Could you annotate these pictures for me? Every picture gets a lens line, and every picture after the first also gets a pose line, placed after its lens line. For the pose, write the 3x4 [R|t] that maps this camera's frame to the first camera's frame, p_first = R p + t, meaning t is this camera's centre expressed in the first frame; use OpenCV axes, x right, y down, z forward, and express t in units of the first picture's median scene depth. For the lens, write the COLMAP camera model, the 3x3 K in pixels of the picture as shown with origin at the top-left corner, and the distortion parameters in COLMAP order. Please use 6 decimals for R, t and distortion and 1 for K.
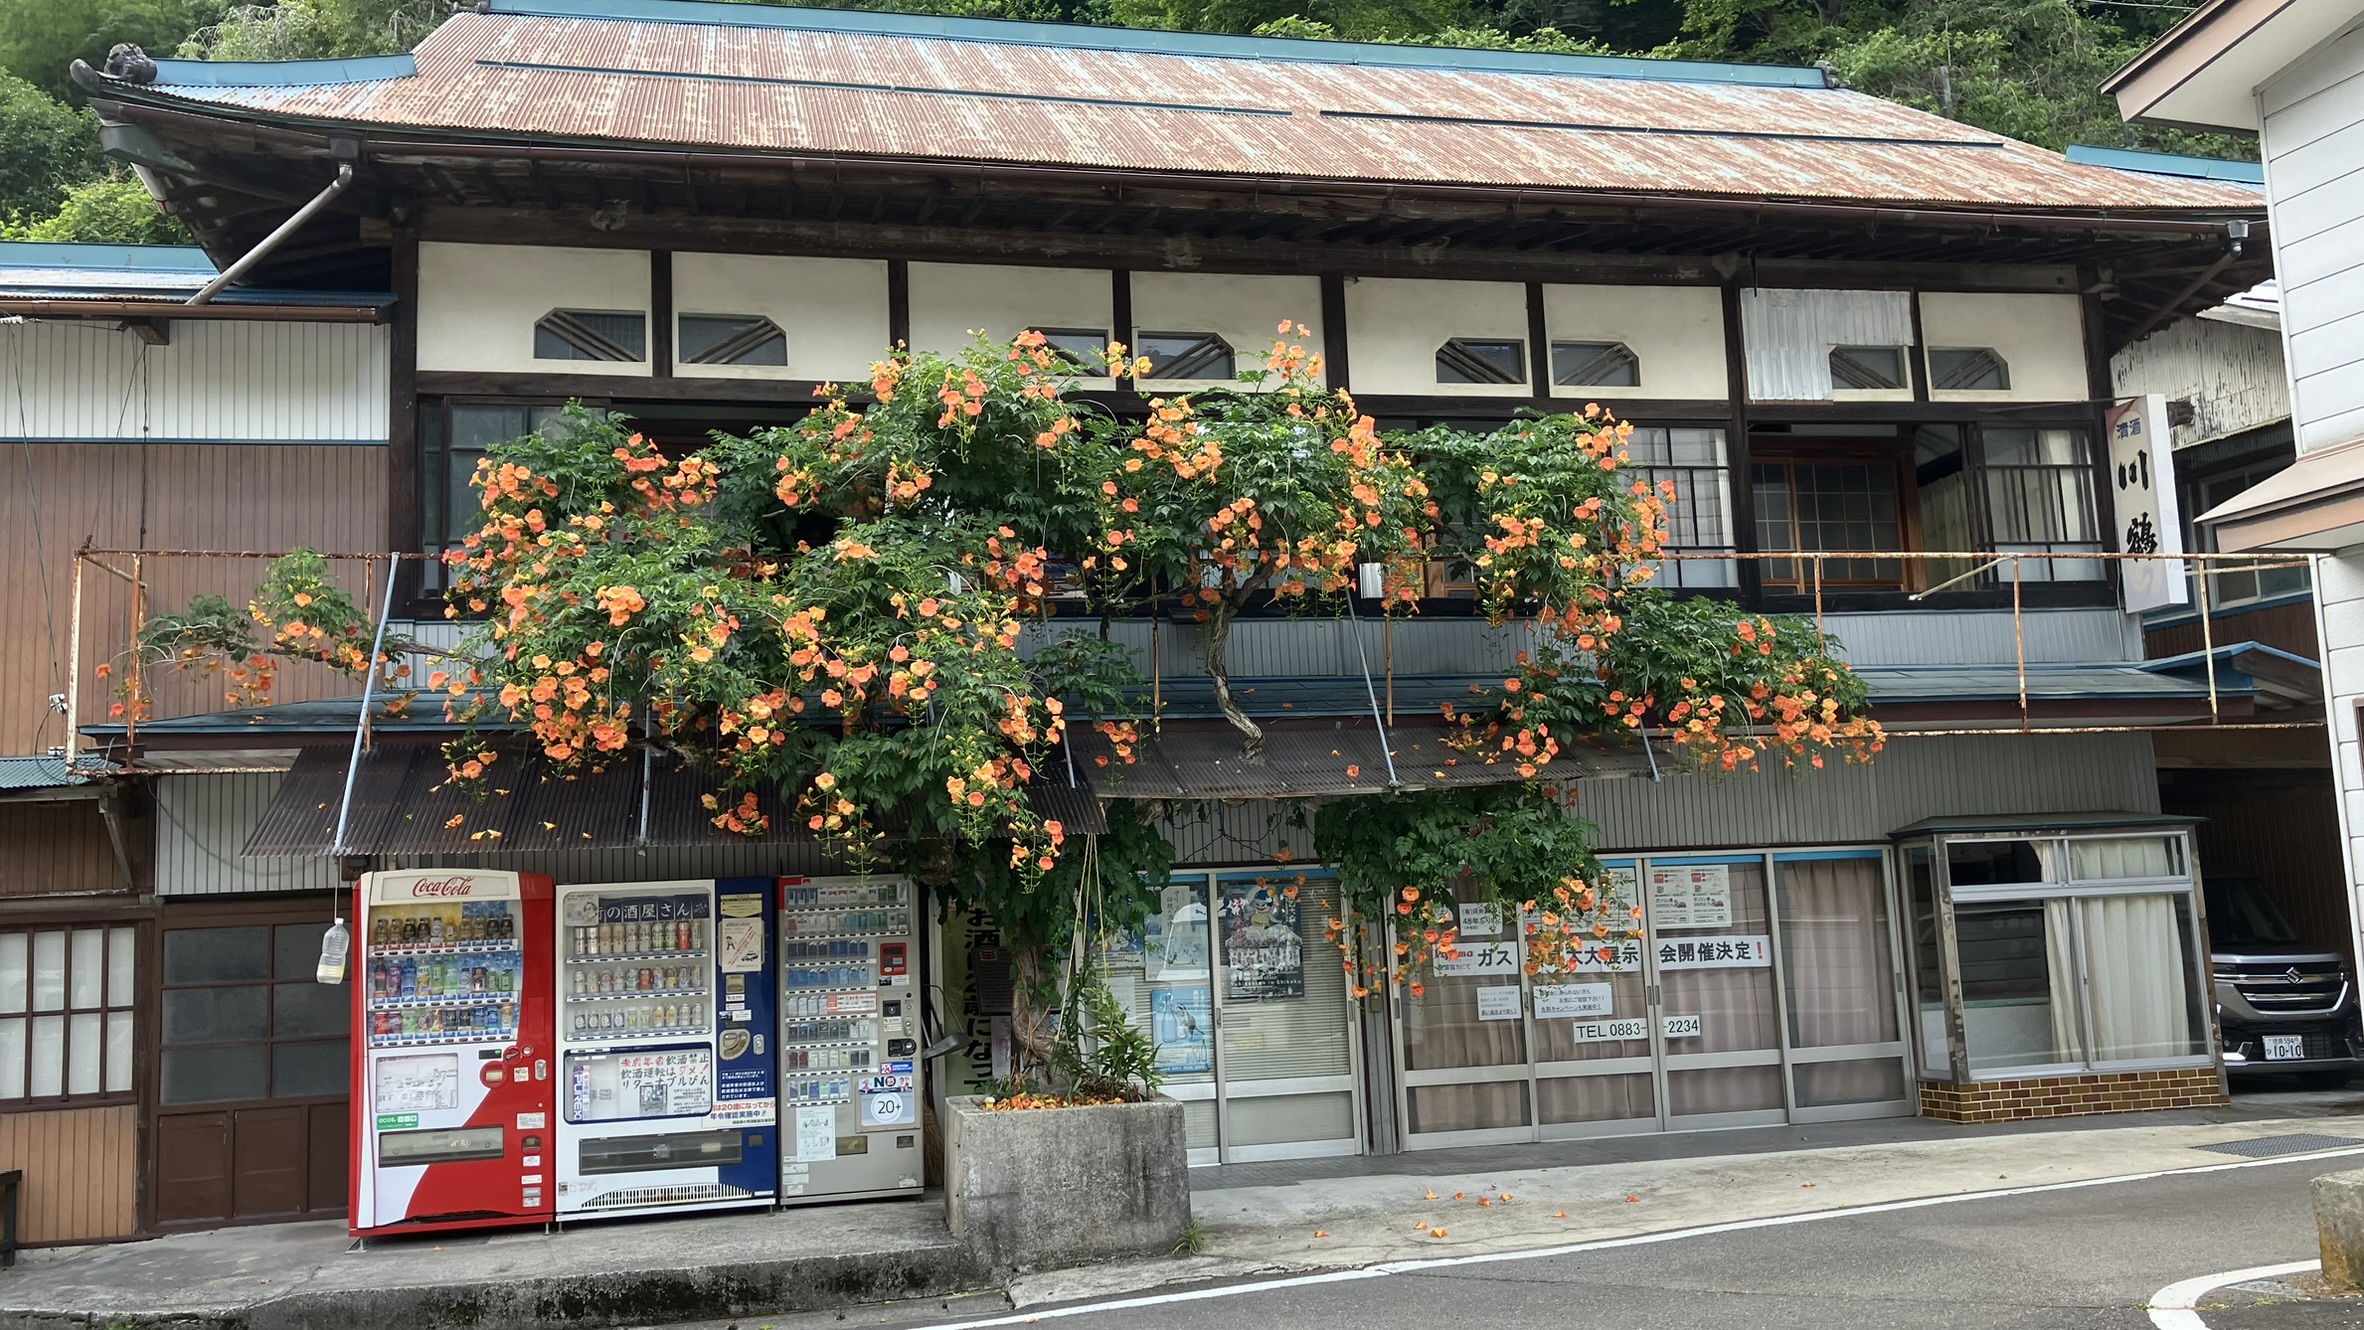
lens RADIAL K [[1940.8, 0, 1182.0], [0, 1940.8, 665.0], [0, 0, 1]] dist [0.191445, -0.688312]
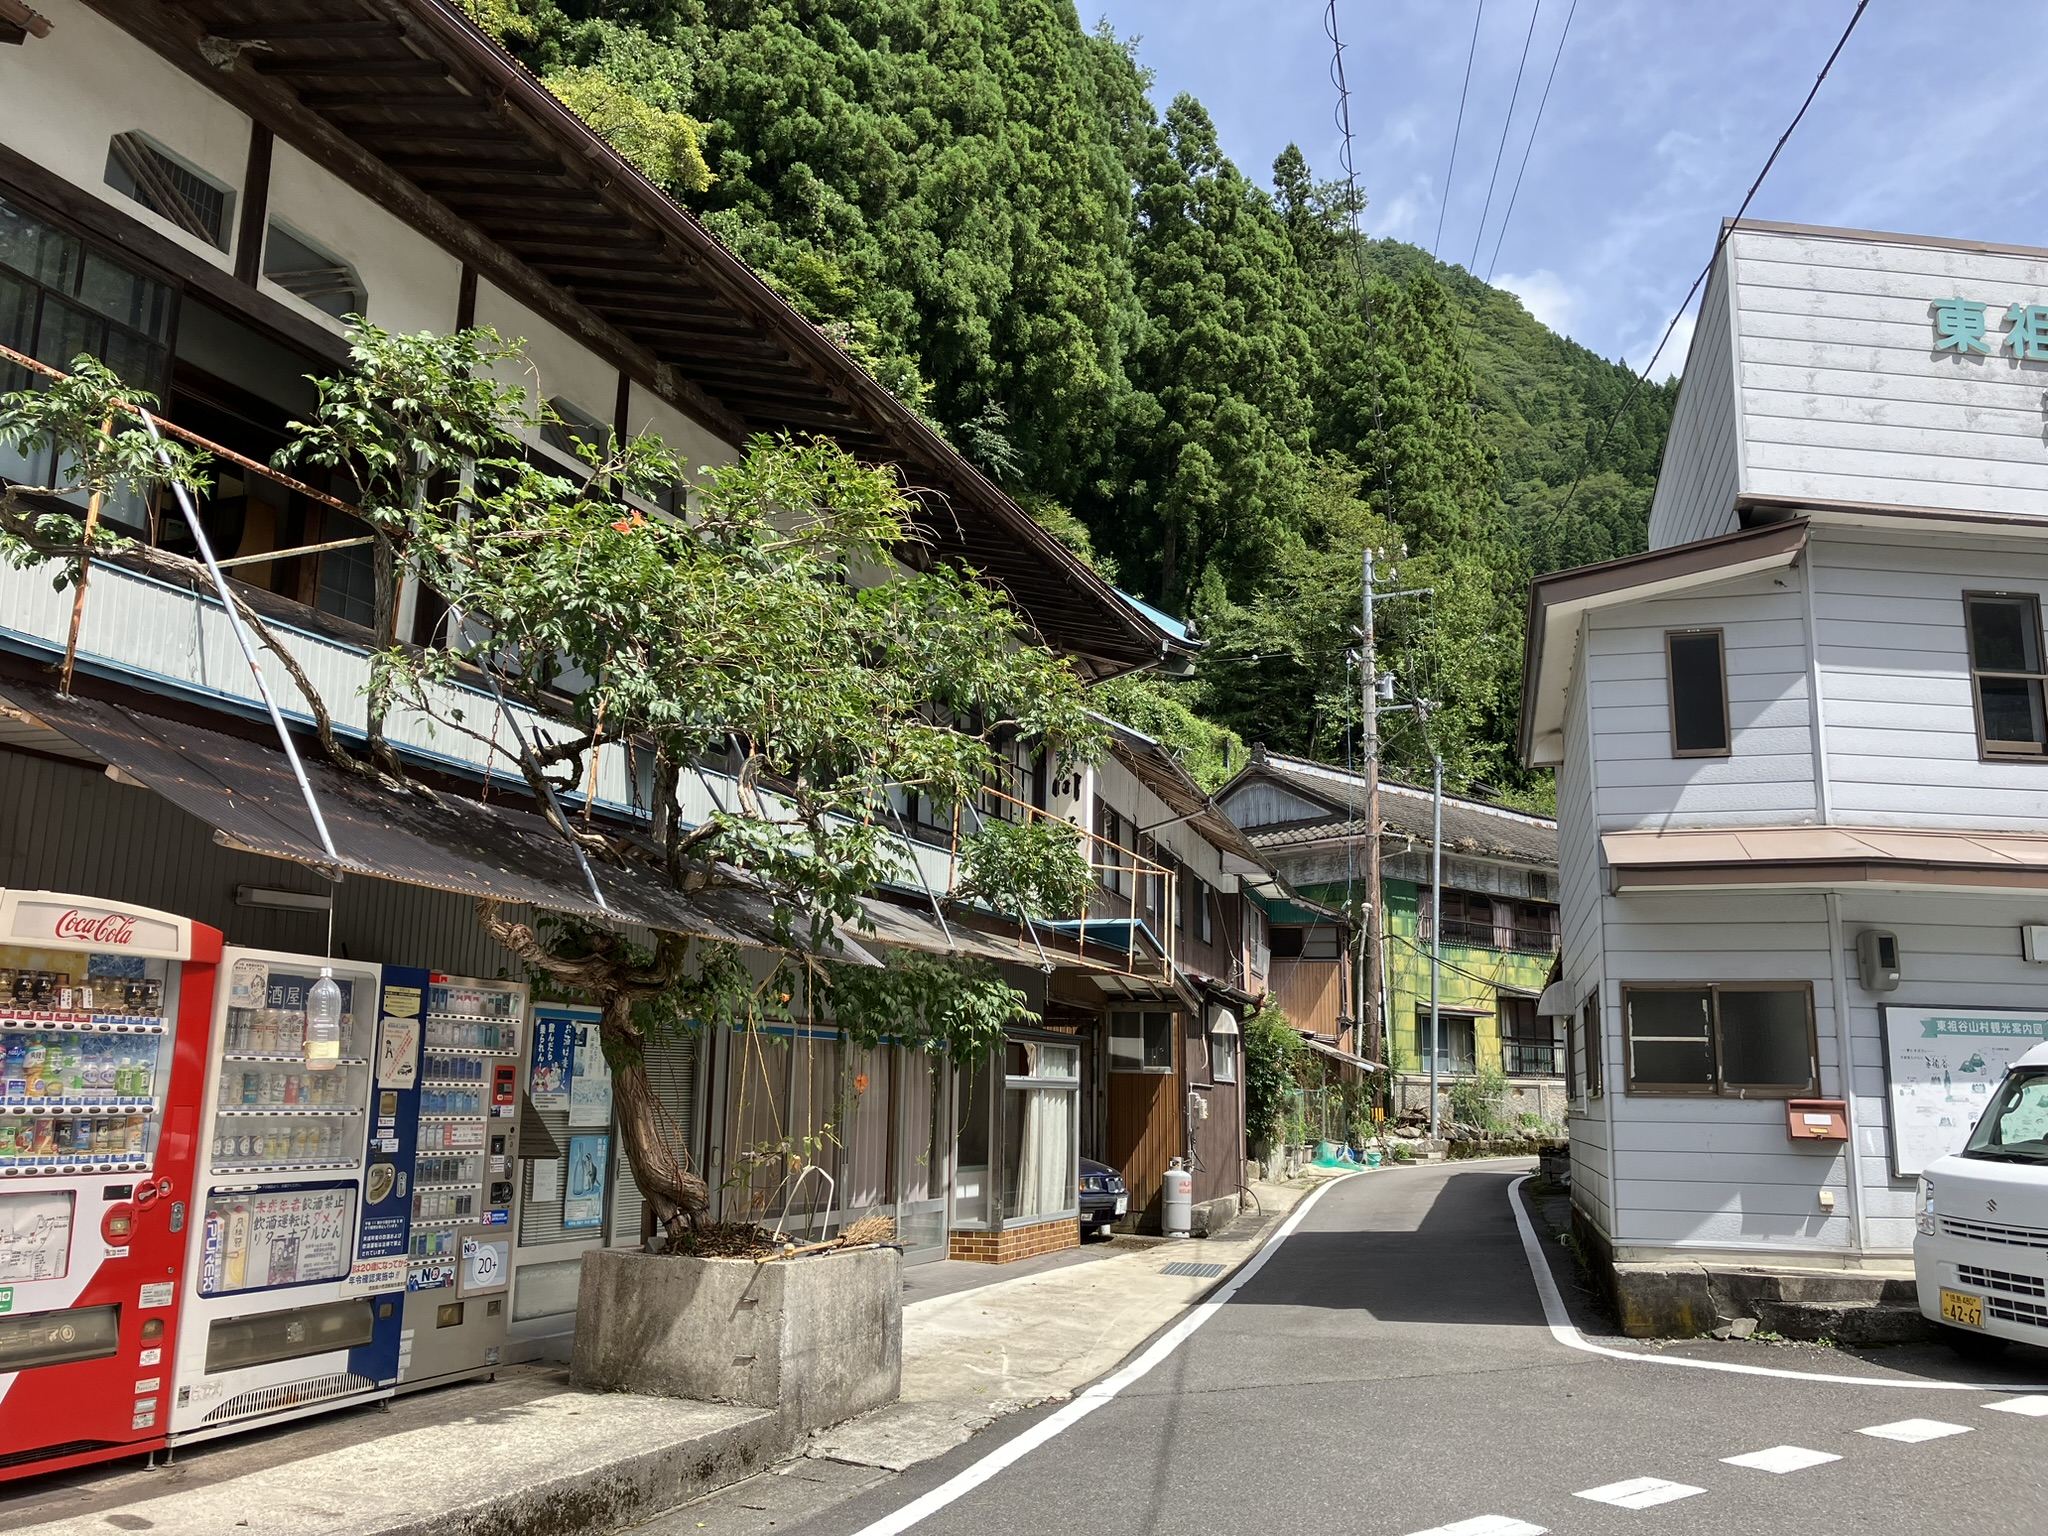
lens RADIAL K [[1679.6, 0, 1024.0], [0, 1679.6, 768.0], [0, 0, 1]] dist [0.002258, 0.003240]
pose [[0.571095, 0.208954, 0.793844, -0.637514], [-0.145144, 0.977527, -0.152886, 0.100003], [-0.807950, -0.027909, 0.588589, 0.423918]]
